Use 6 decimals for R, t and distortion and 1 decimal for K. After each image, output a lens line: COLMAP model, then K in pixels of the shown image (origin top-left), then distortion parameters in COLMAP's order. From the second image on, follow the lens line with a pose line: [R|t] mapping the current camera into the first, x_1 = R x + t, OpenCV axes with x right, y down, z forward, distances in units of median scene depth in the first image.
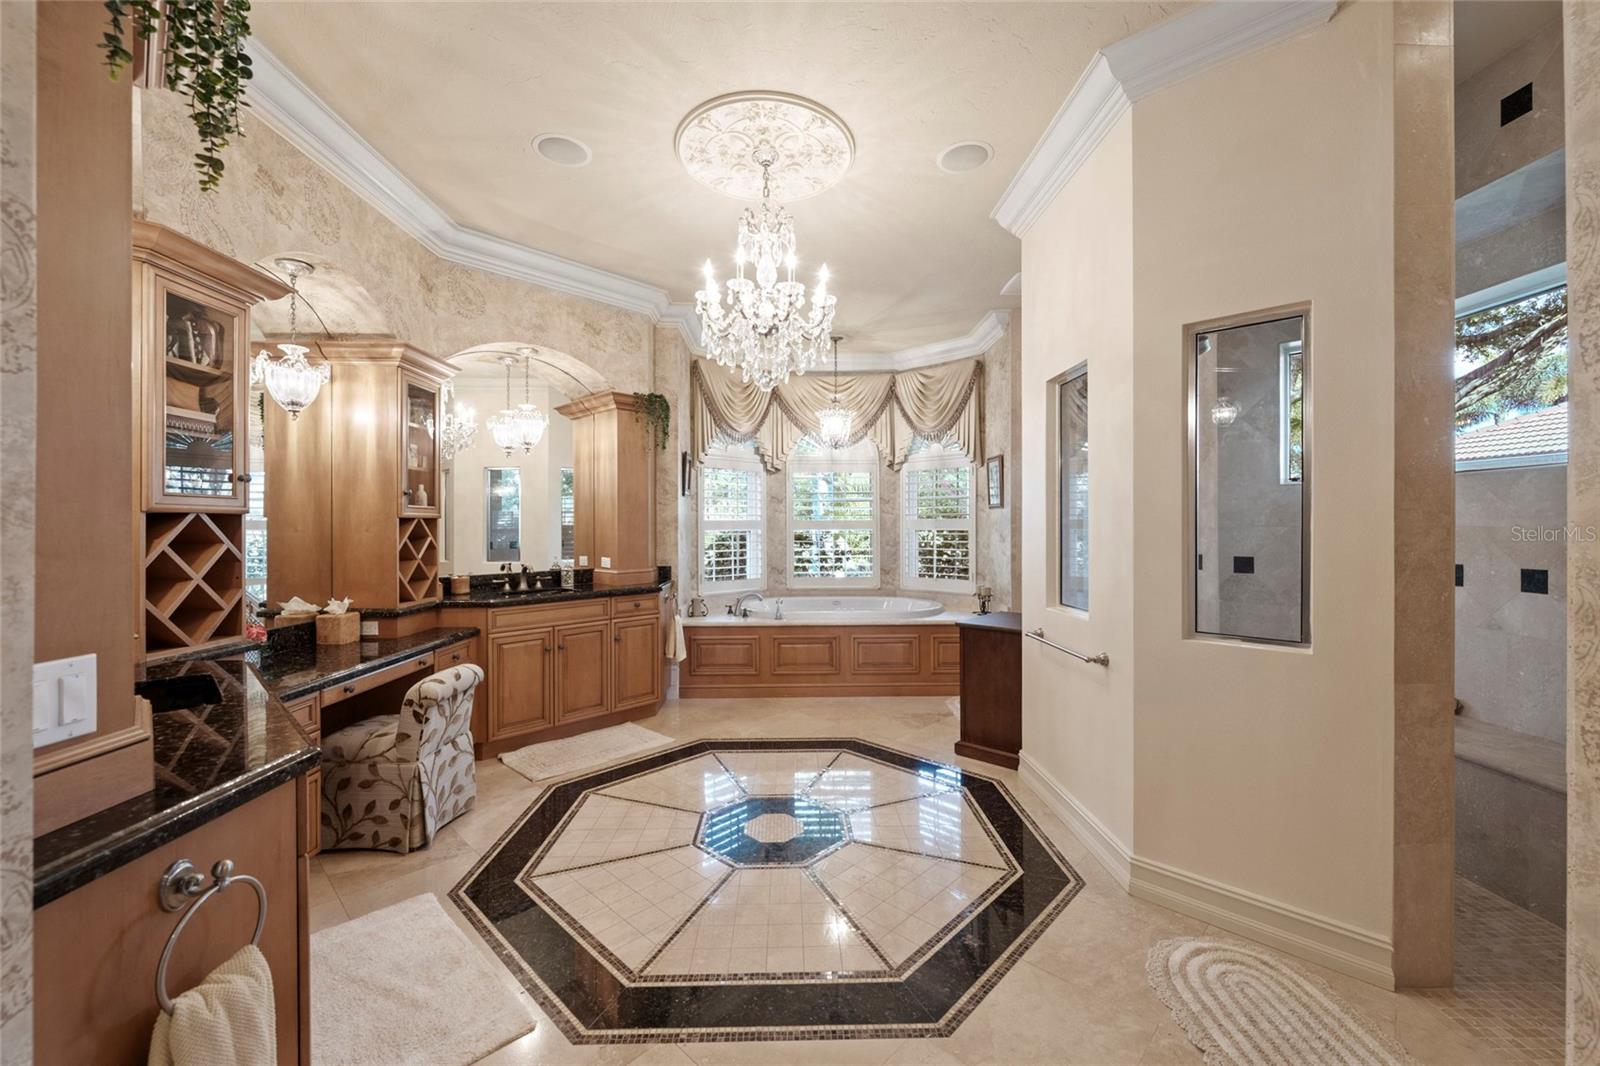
lens RADIAL K [[636.5, 0, 799.6], [0, 636.5, 528.6], [0, 0, 1]] dist [0.000328, -0.001427]
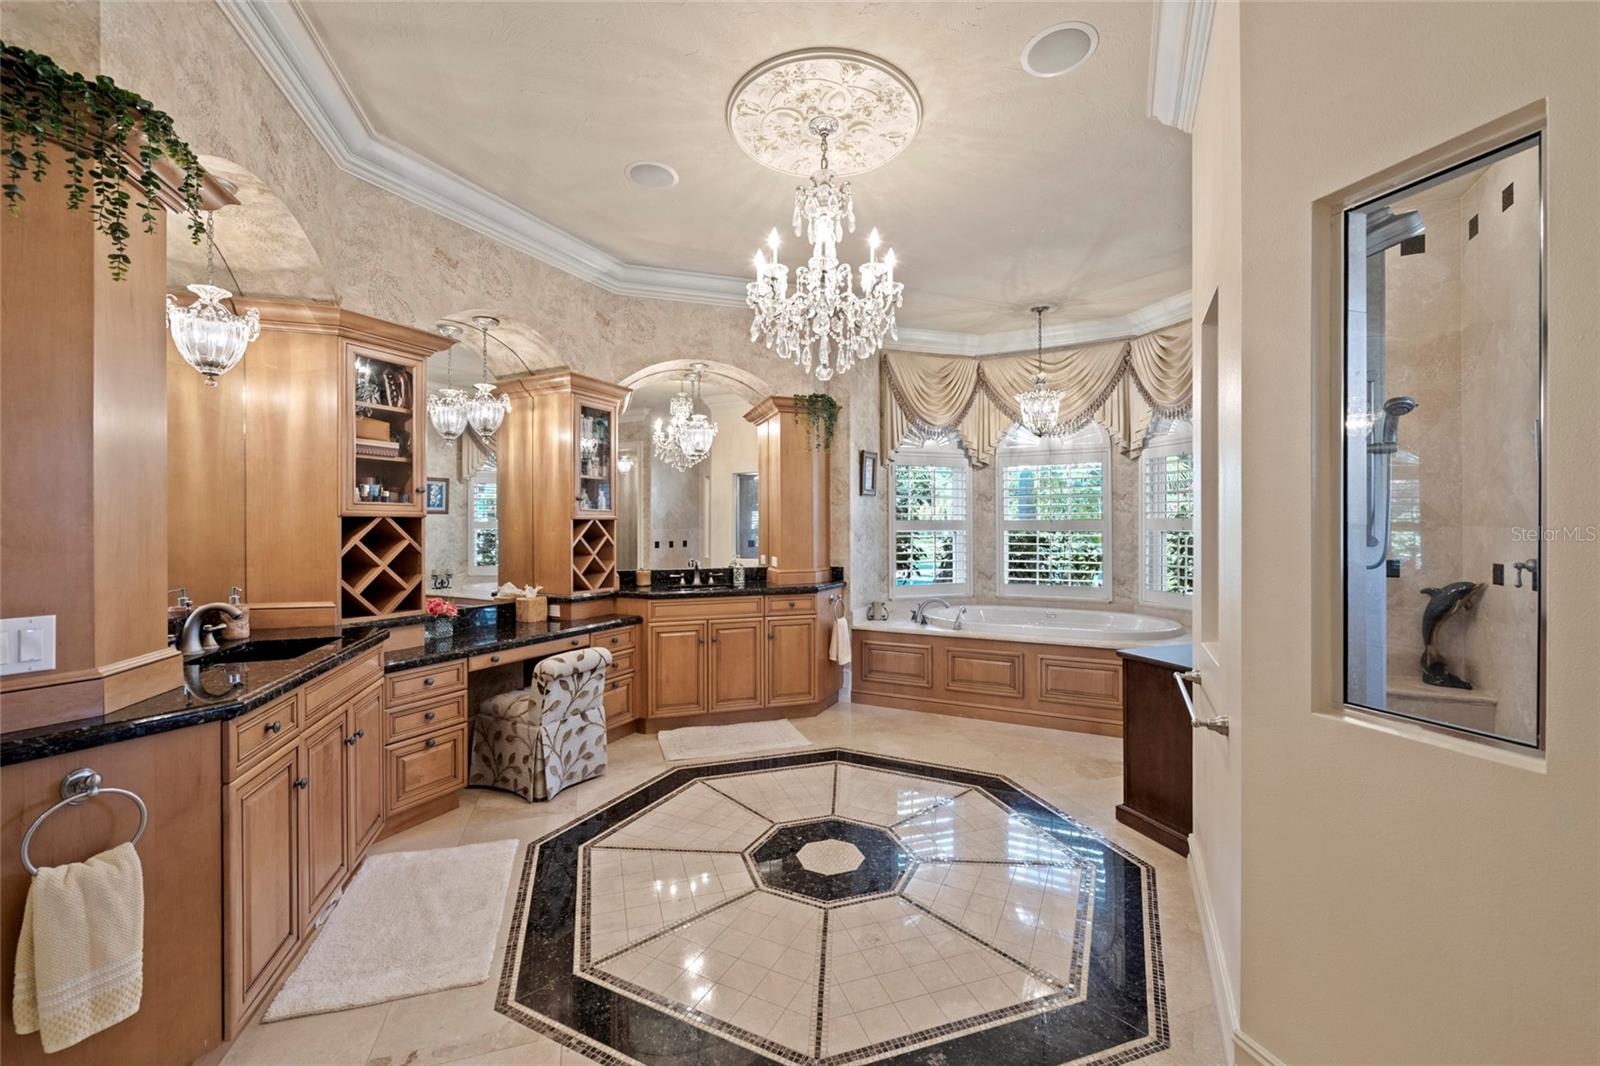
lens RADIAL K [[636.5, 0, 799.0], [0, 636.5, 529.1], [0, 0, 1]] dist [0.000328, -0.001427]
pose [[0.882712, 0.002685, -0.469906, 0.287610], [-0.002327, 0.999996, 0.001342, -0.001429], [0.469908, -0.000091, 0.882715, 0.140795]]
